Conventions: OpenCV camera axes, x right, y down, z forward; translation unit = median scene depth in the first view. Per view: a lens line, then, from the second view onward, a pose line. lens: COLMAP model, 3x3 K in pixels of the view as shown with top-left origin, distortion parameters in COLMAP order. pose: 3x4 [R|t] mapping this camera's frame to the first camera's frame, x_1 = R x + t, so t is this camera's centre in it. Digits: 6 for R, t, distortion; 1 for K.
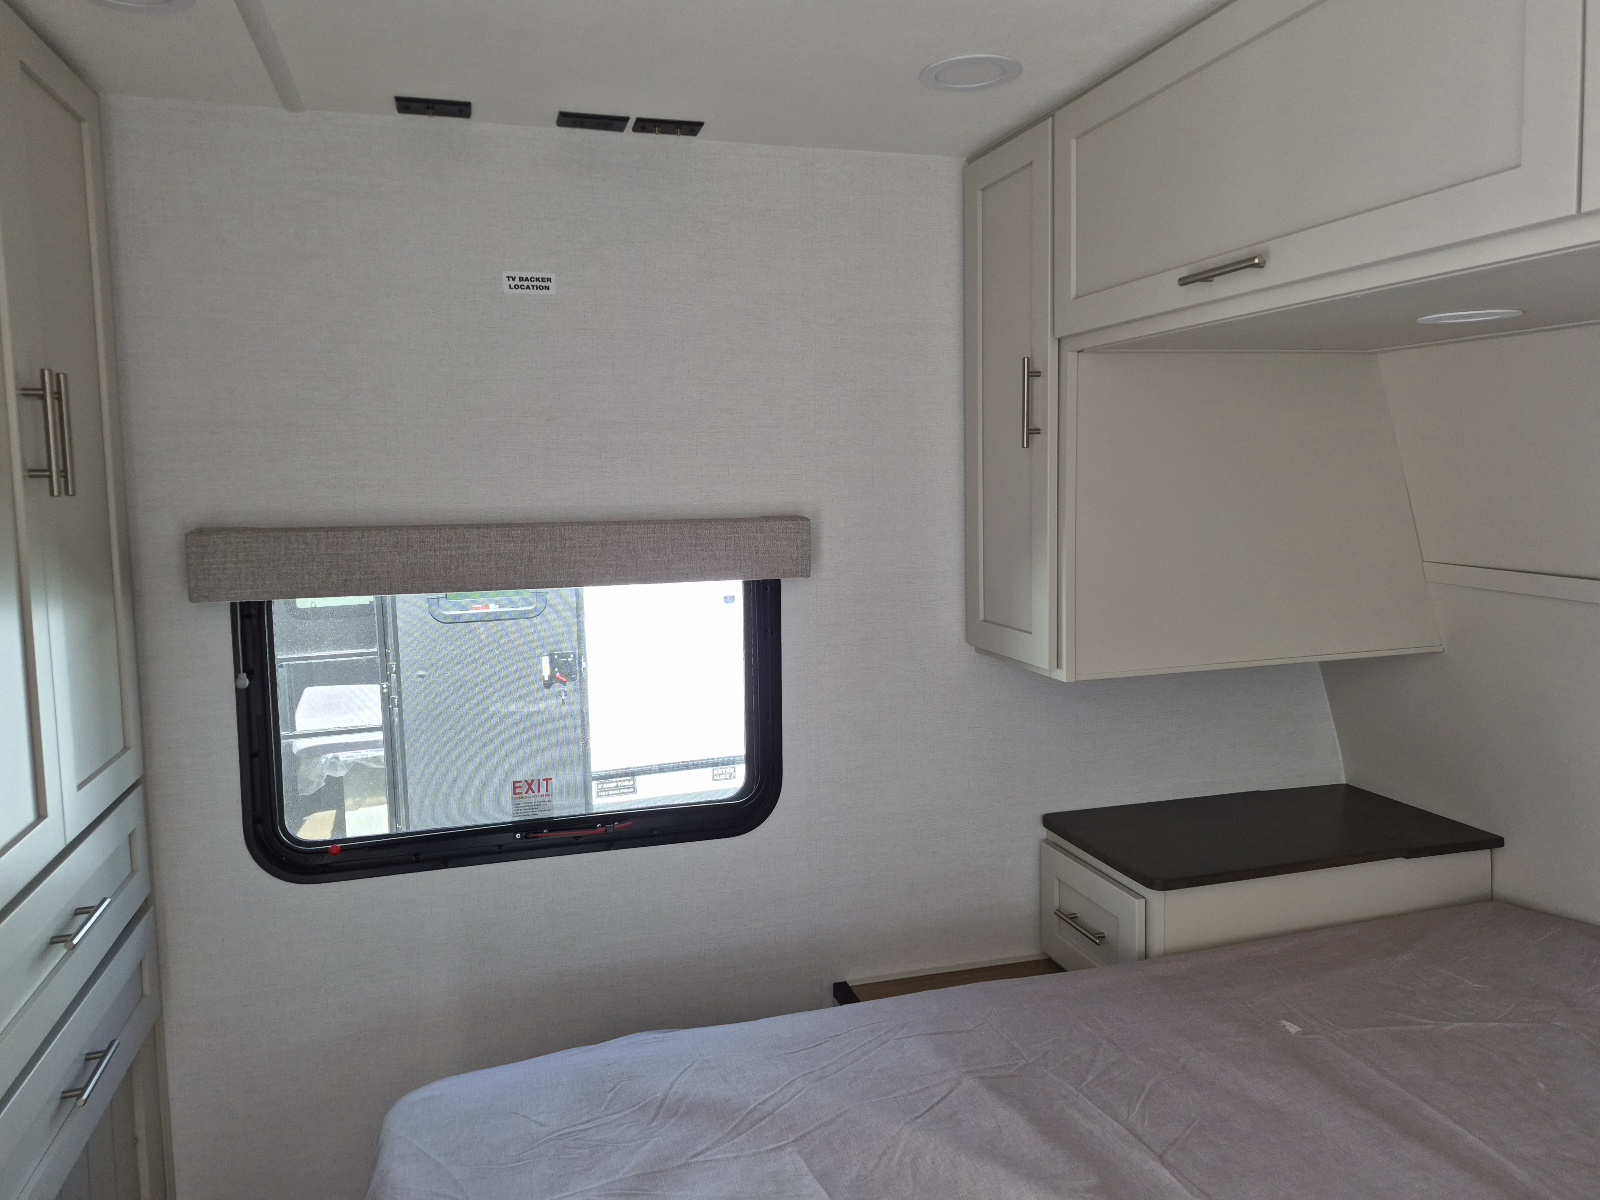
lens RADIAL K [[1139.9, 0, 794.2], [0, 1139.9, 541.5], [0, 0, 1]] dist [0.050600, -0.020129]
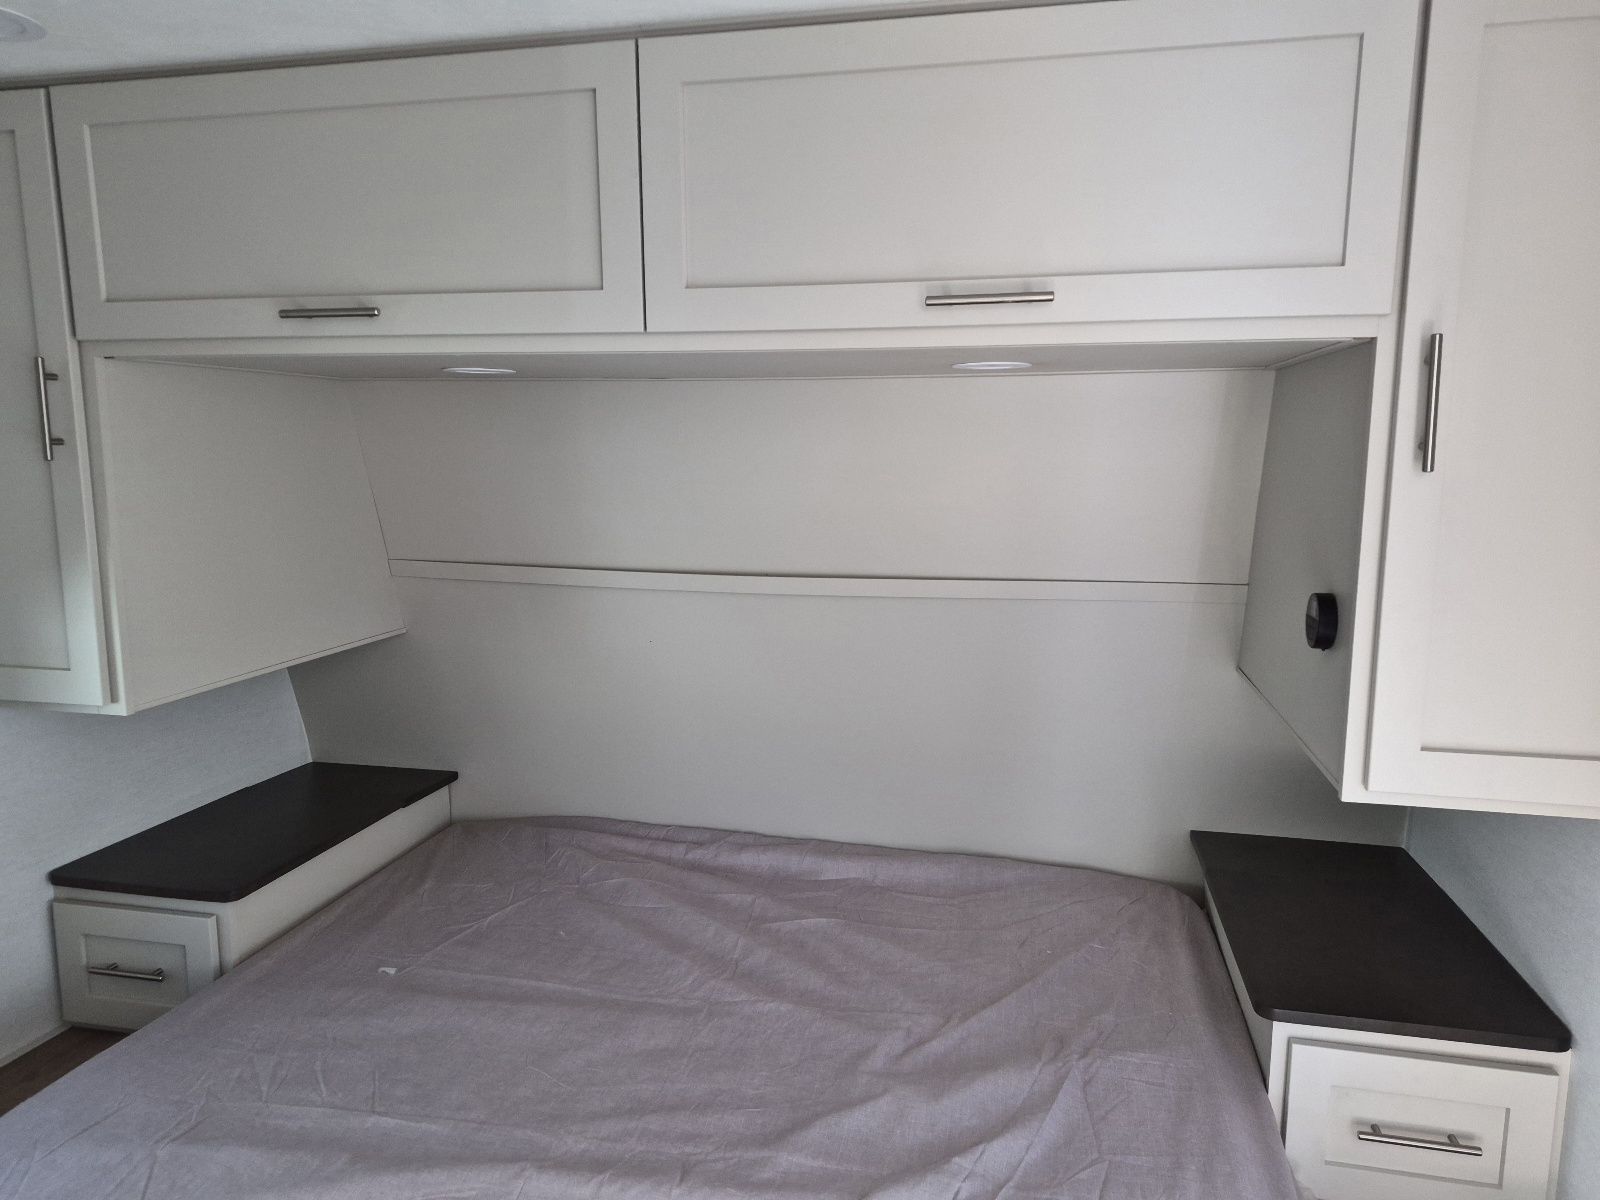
lens RADIAL K [[1139.9, 0, 794.2], [0, 1139.9, 541.5], [0, 0, 1]] dist [0.050600, -0.020129]
pose [[0.491614, -0.052076, 0.869255, -0.310216], [0.036213, 0.998569, 0.039343, -0.036159], [-0.870060, 0.012137, 0.492797, 0.060852]]
